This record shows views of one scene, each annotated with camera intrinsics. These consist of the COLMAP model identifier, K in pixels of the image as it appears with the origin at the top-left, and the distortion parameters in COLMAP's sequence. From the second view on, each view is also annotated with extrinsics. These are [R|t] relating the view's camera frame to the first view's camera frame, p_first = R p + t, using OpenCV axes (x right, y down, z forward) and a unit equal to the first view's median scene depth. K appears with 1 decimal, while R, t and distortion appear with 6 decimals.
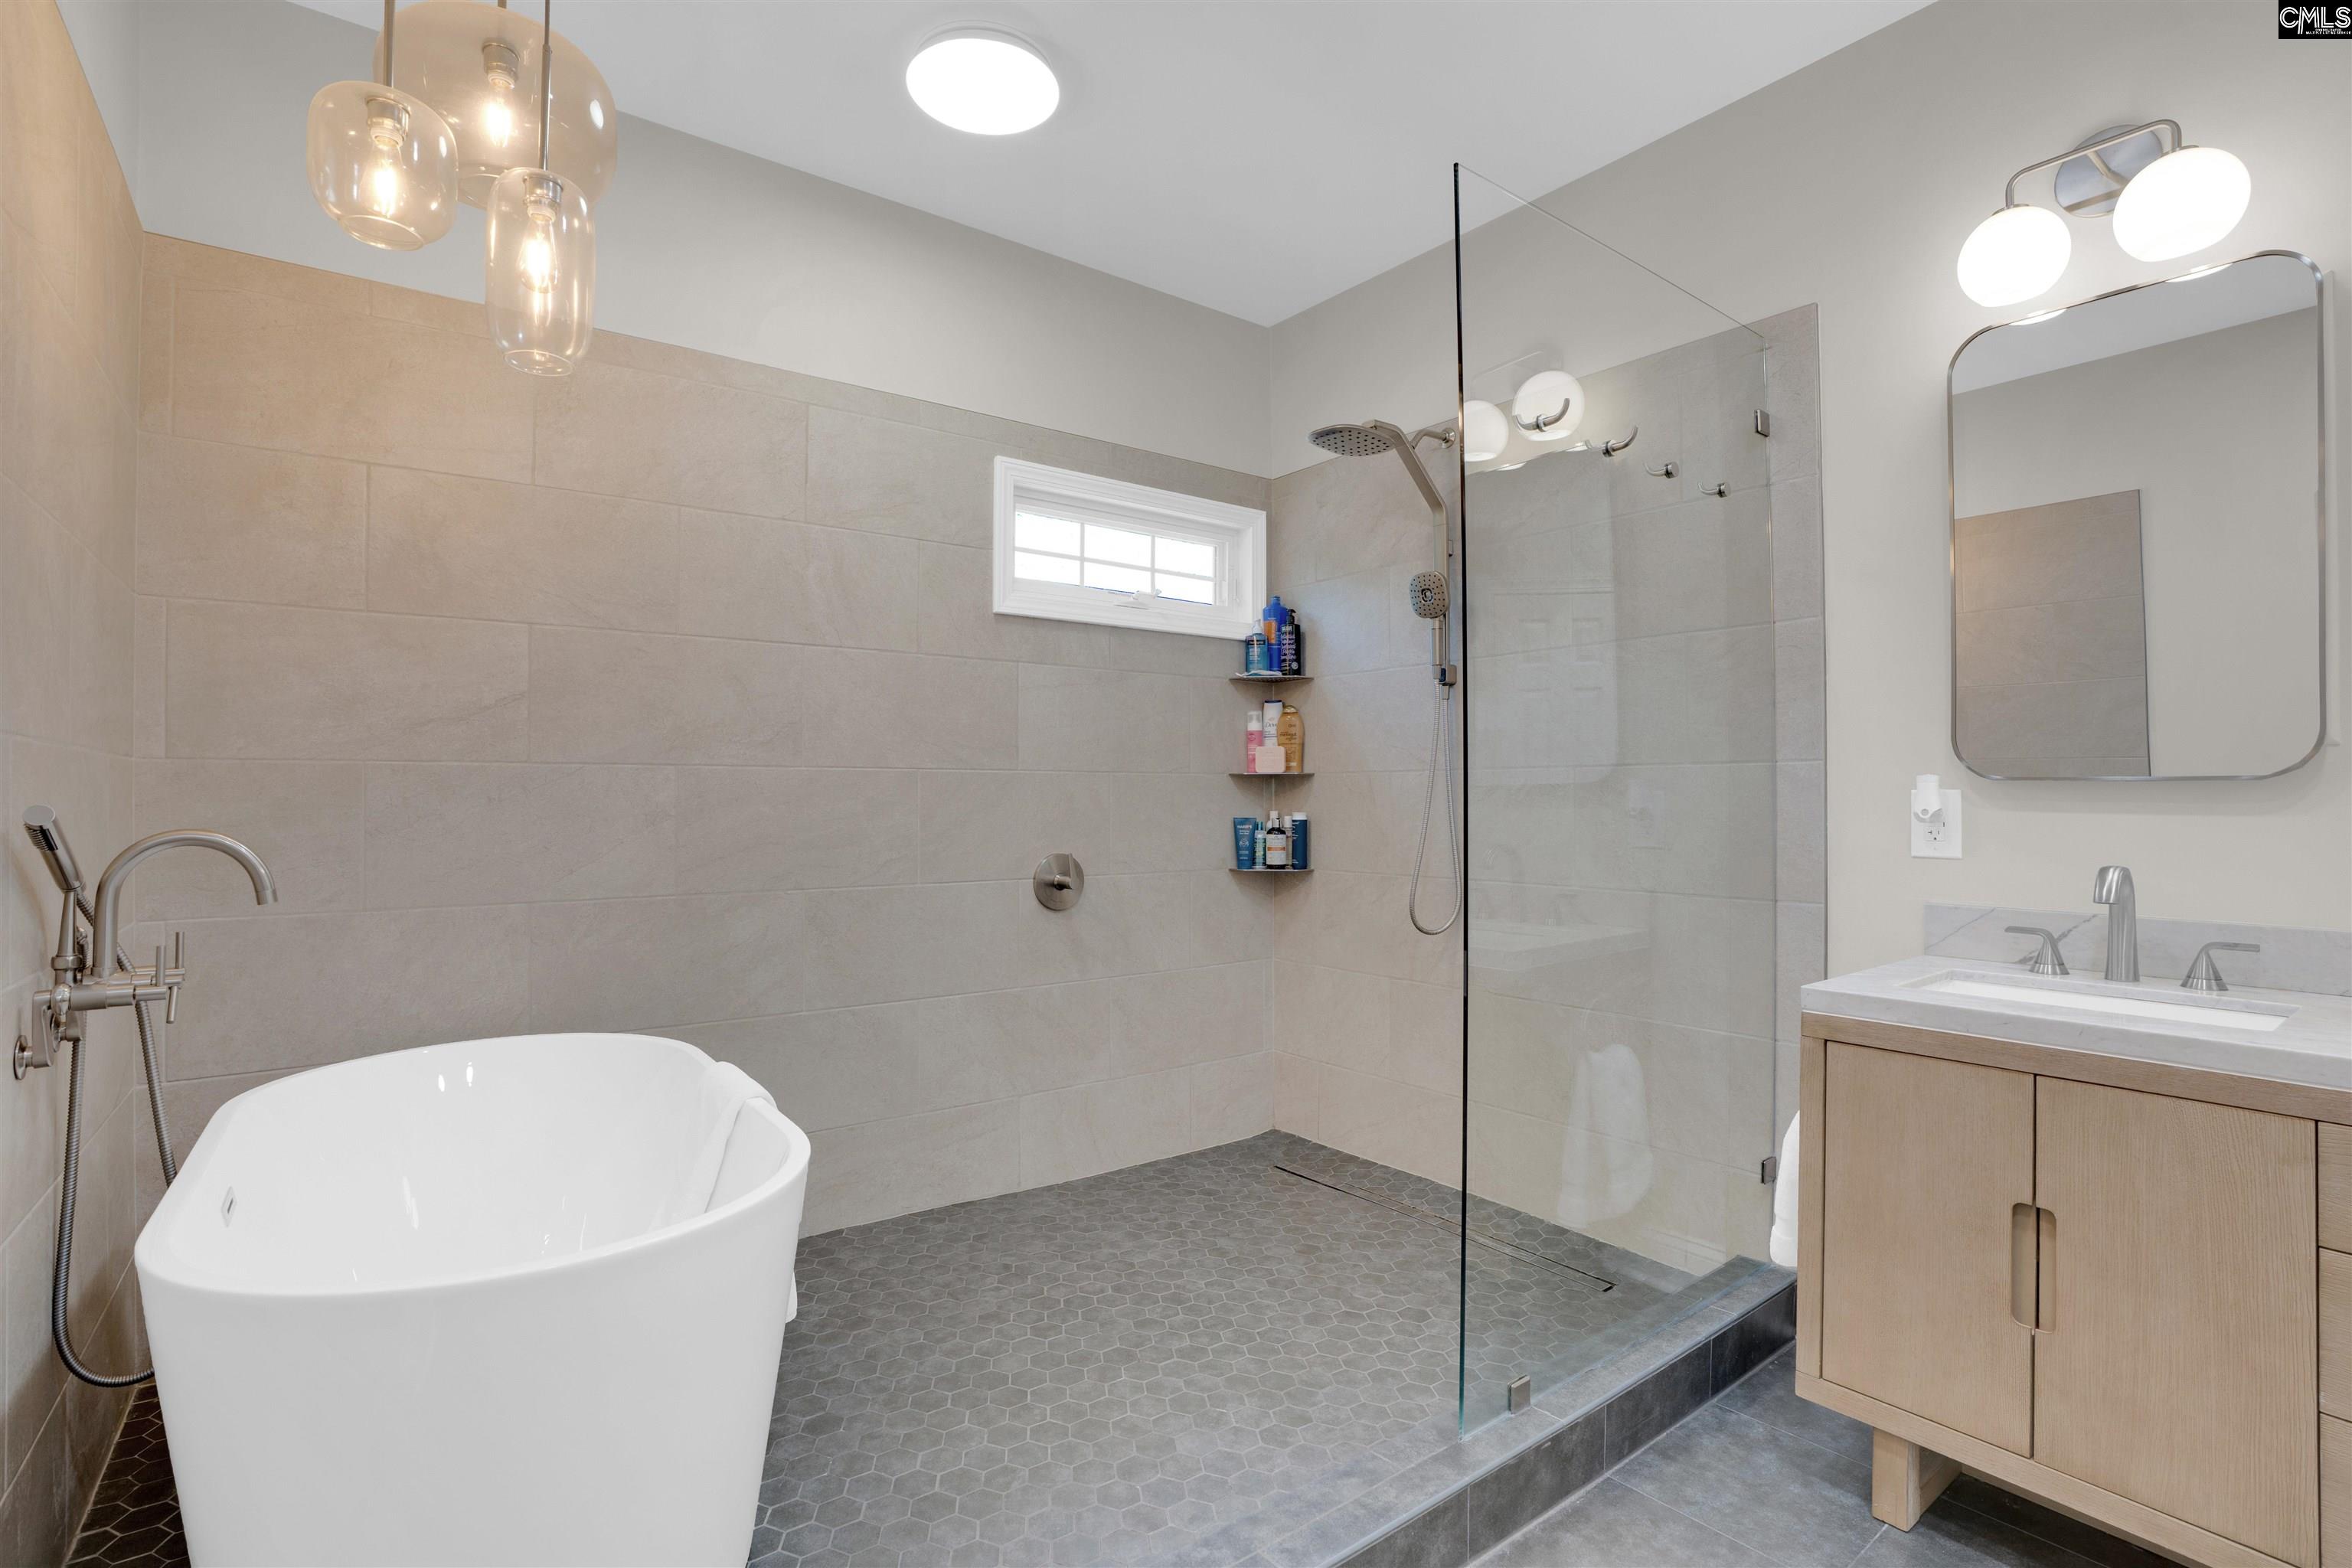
lens RADIAL K [[1102.7, 0, 1173.9], [0, 1102.7, 776.9], [0, 0, 1]] dist [-0.054614, 0.026583]
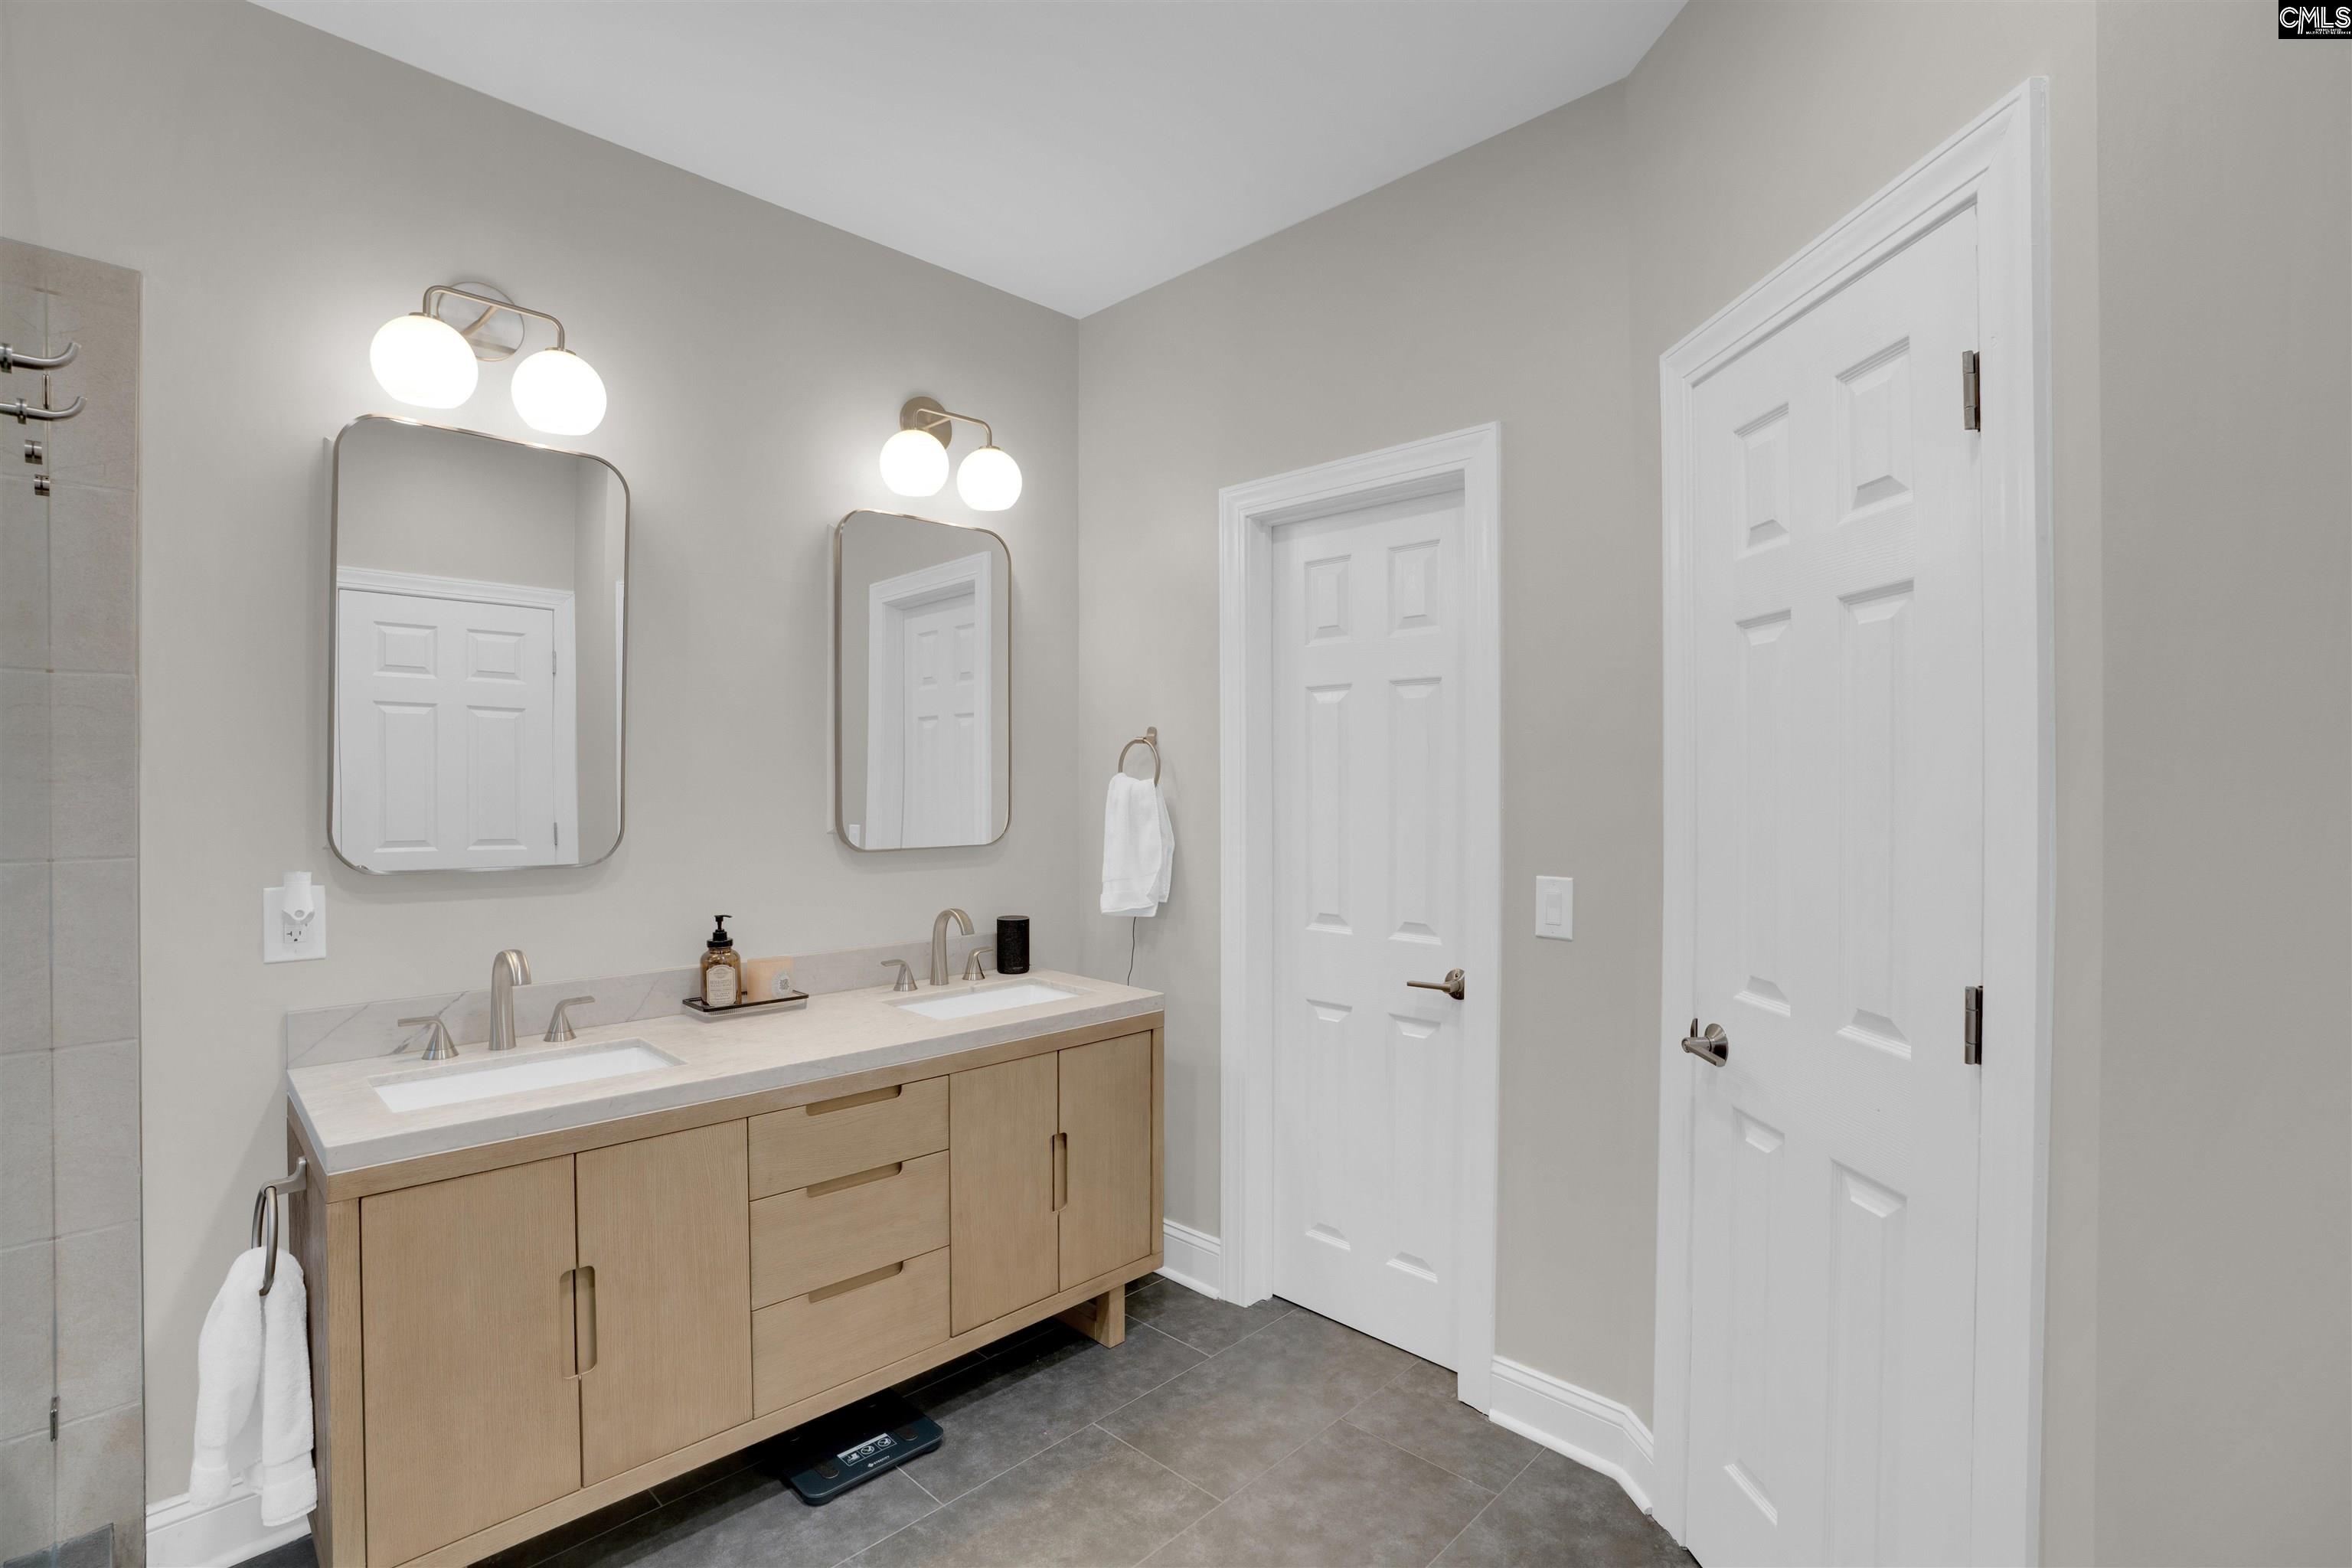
lens RADIAL K [[1080.7, 0, 1186.3], [0, 1080.7, 781.7], [0, 0, 1]] dist [-0.056796, 0.000023]
pose [[-0.151807, -0.002342, 0.988407, -0.316469], [-0.007920, 0.999968, 0.001153, -0.097520], [-0.988378, -0.007653, -0.151821, 0.463226]]
